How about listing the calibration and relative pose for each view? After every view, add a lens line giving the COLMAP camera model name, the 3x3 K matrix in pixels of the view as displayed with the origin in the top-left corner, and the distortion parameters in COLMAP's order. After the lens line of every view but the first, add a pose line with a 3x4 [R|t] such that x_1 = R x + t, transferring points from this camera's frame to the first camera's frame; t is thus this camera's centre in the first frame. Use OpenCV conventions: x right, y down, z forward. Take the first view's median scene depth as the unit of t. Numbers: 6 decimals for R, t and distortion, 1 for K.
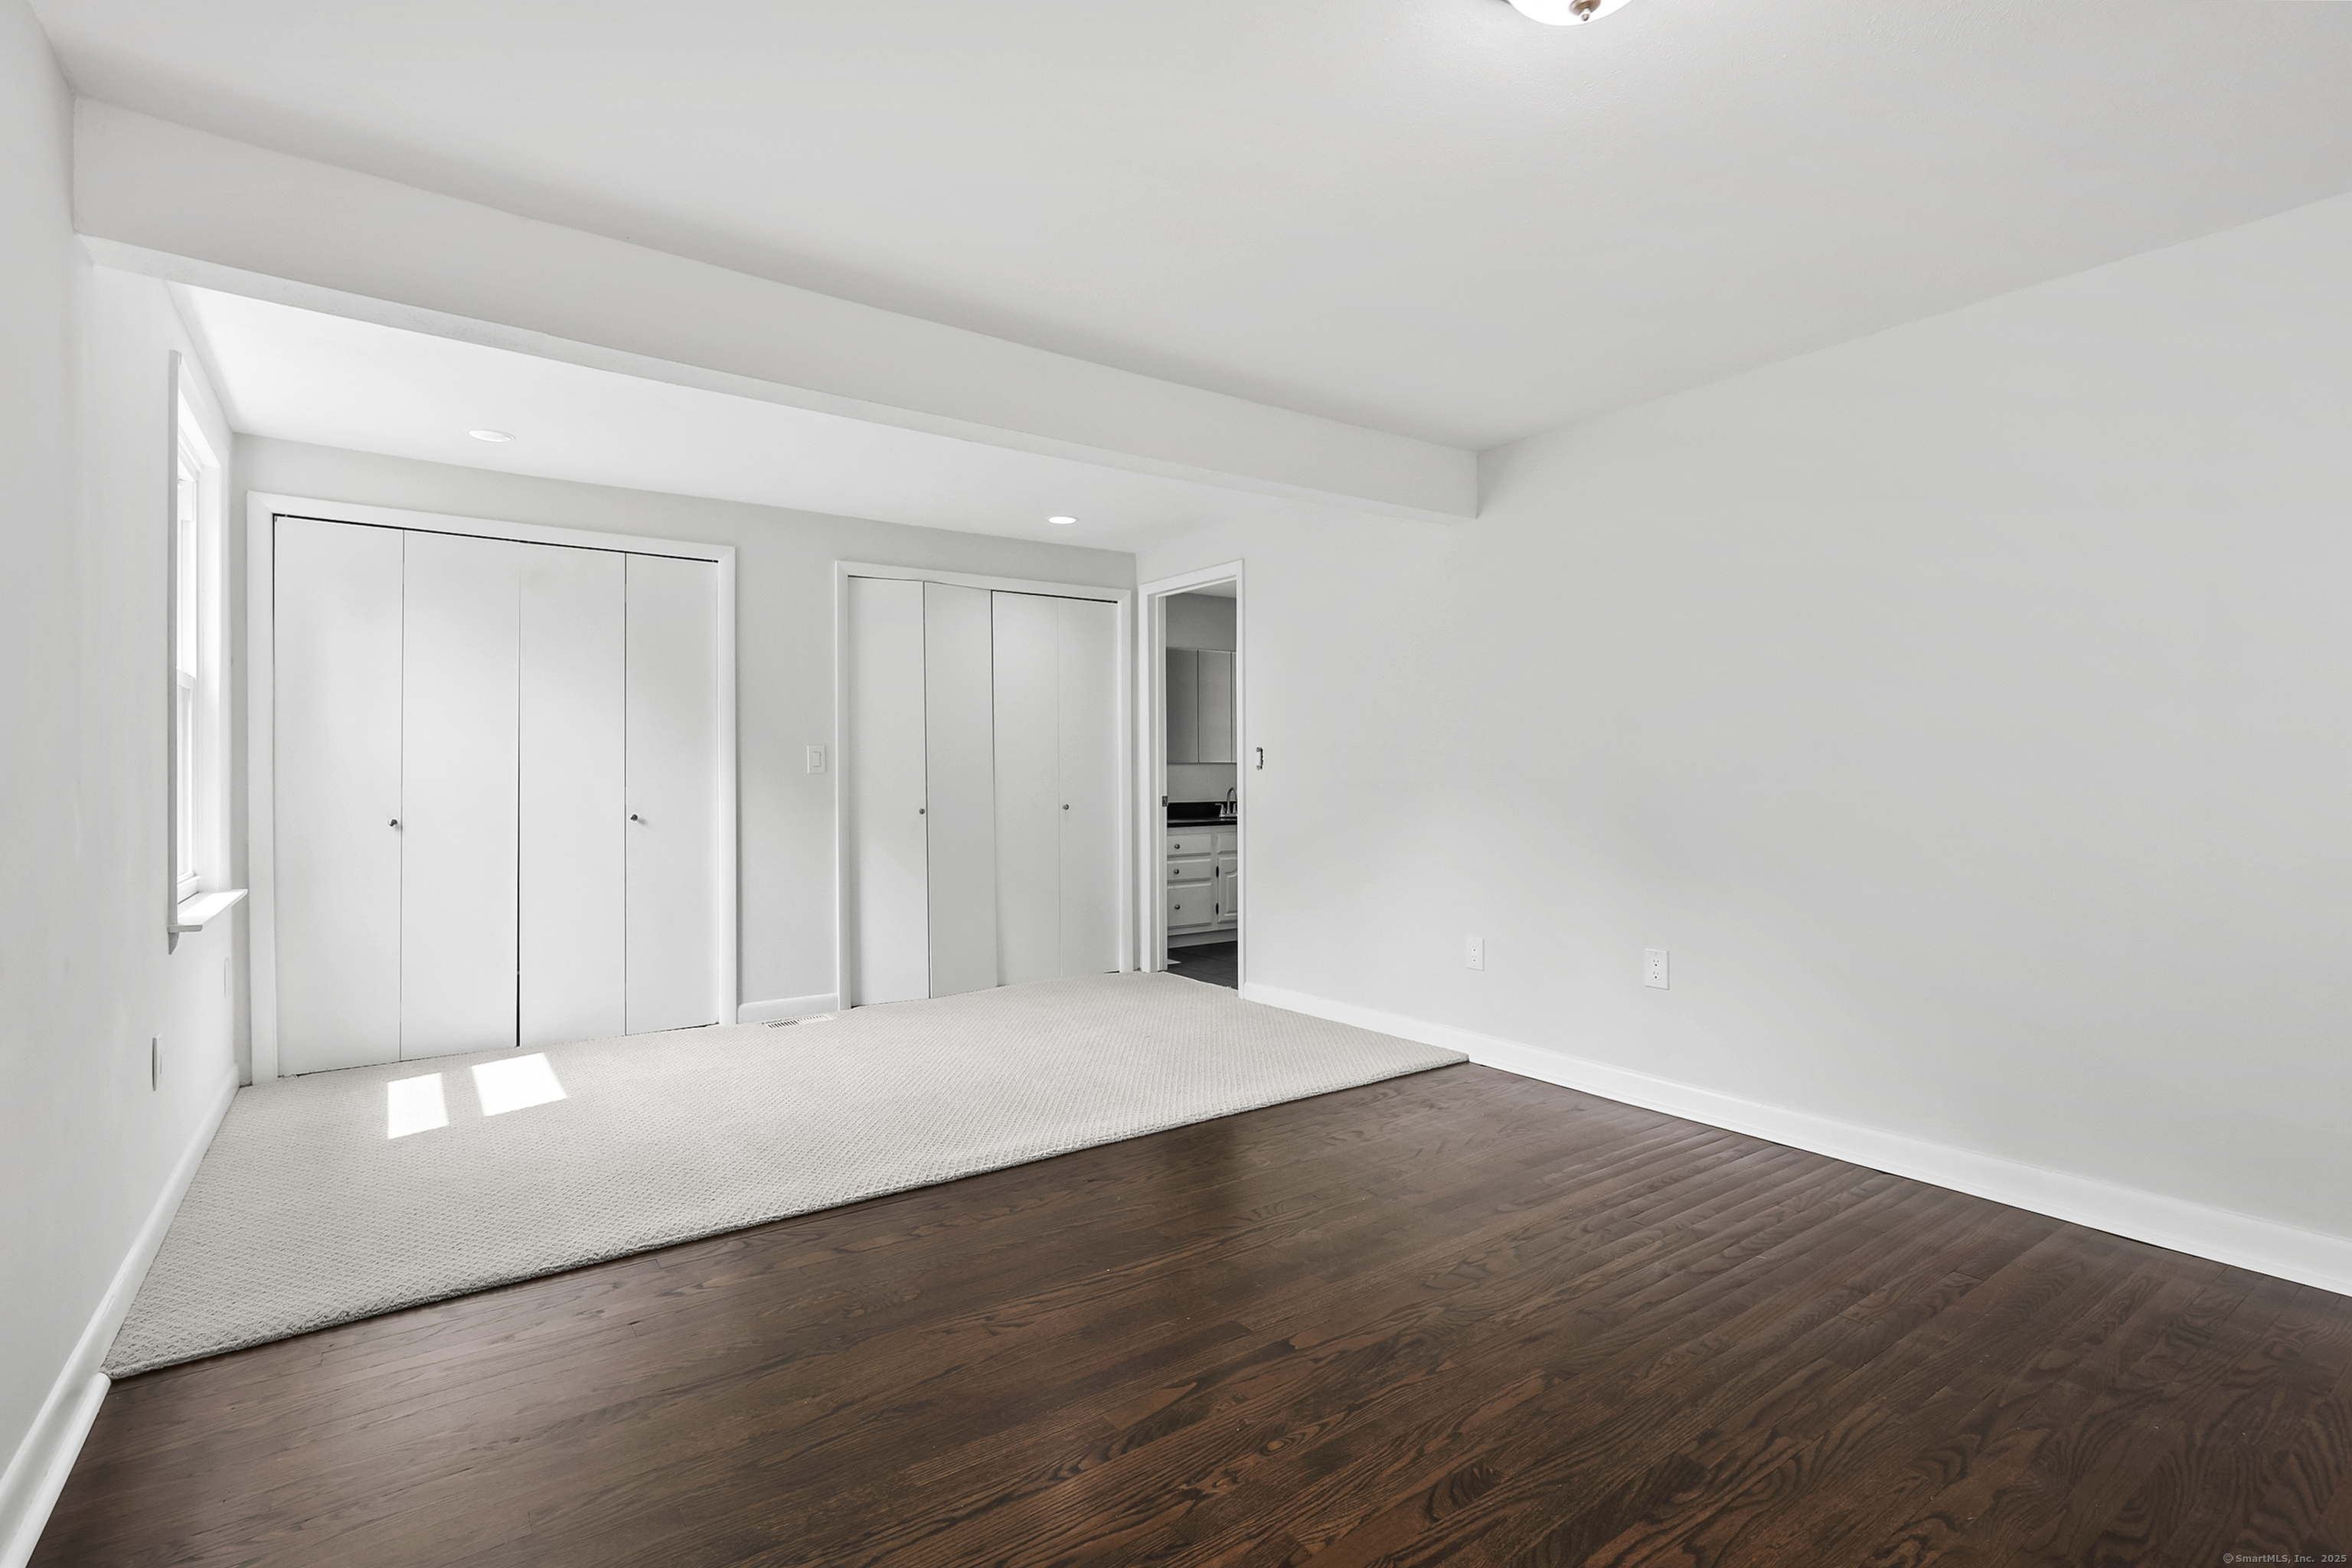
lens RADIAL K [[1095.4, 0, 1172.3], [0, 1095.4, 767.3], [0, 0, 1]] dist [-0.002294, -0.000430]
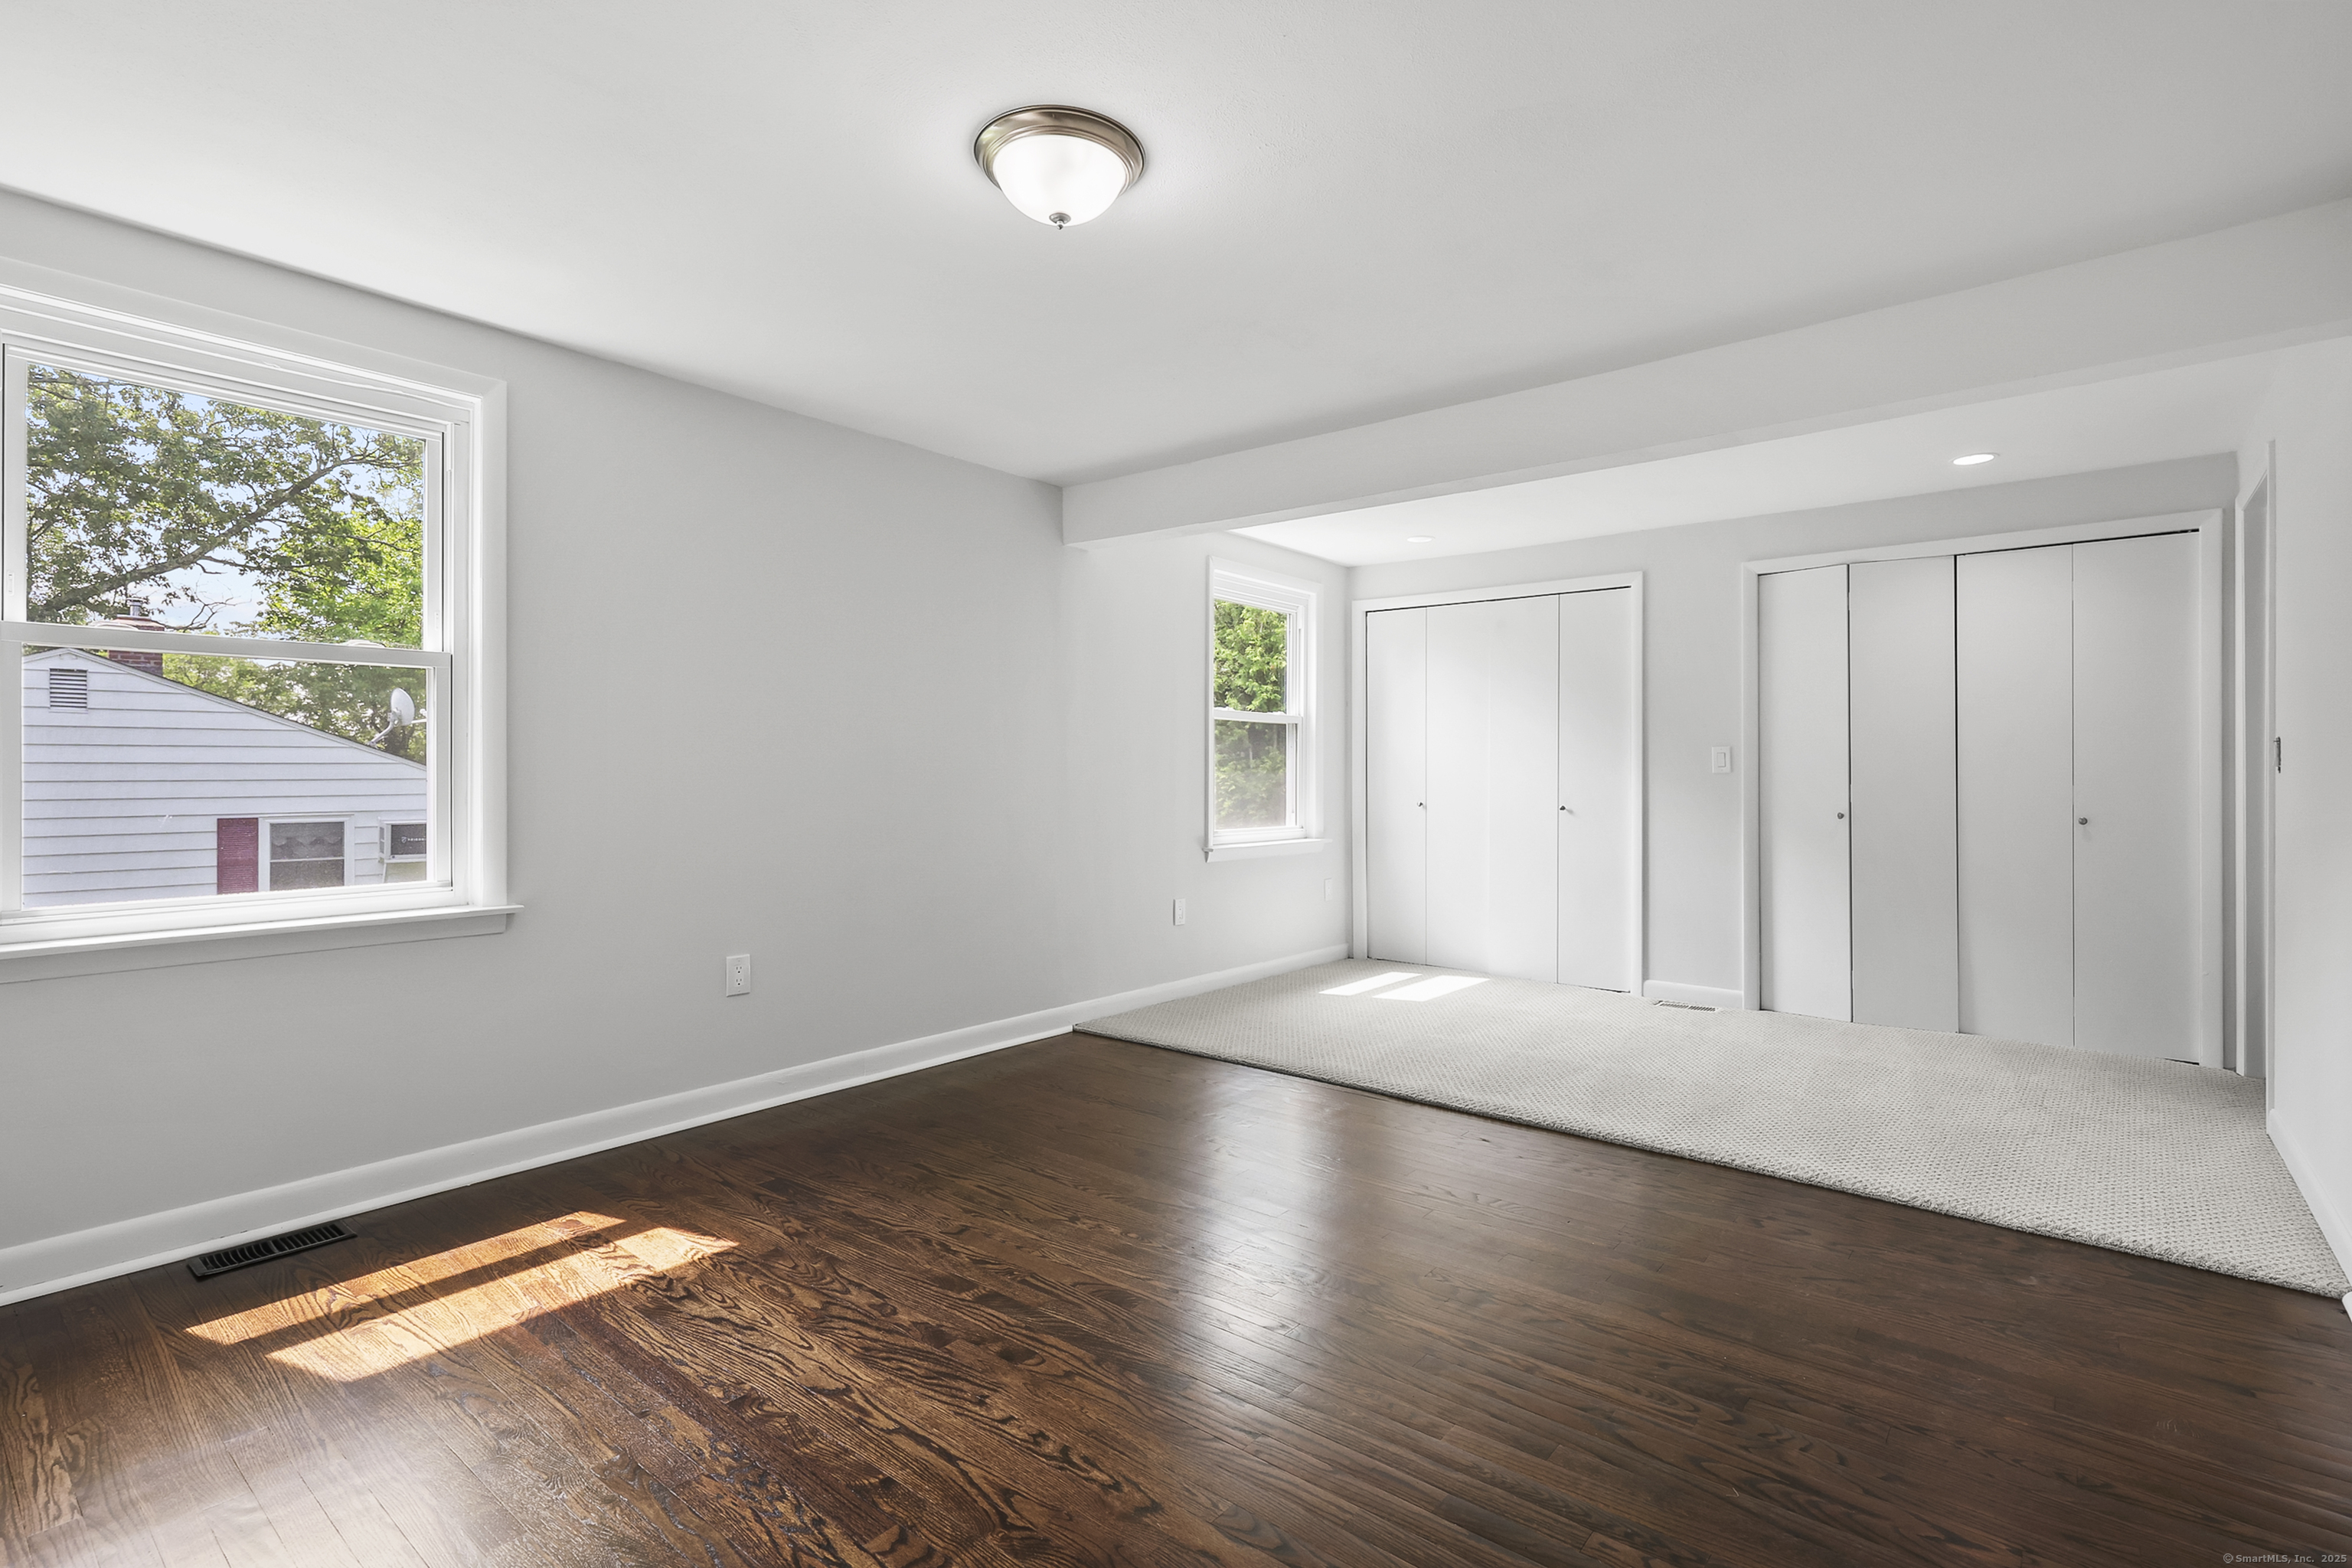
lens RADIAL K [[1095.4, 0, 1189.7], [0, 1095.4, 780.0], [0, 0, 1]] dist [-0.002294, -0.000430]
pose [[0.273732, 0.014502, -0.961697, 0.550562], [-0.000306, 0.999888, 0.014991, -0.004060], [0.961806, -0.003809, 0.273706, 0.245170]]
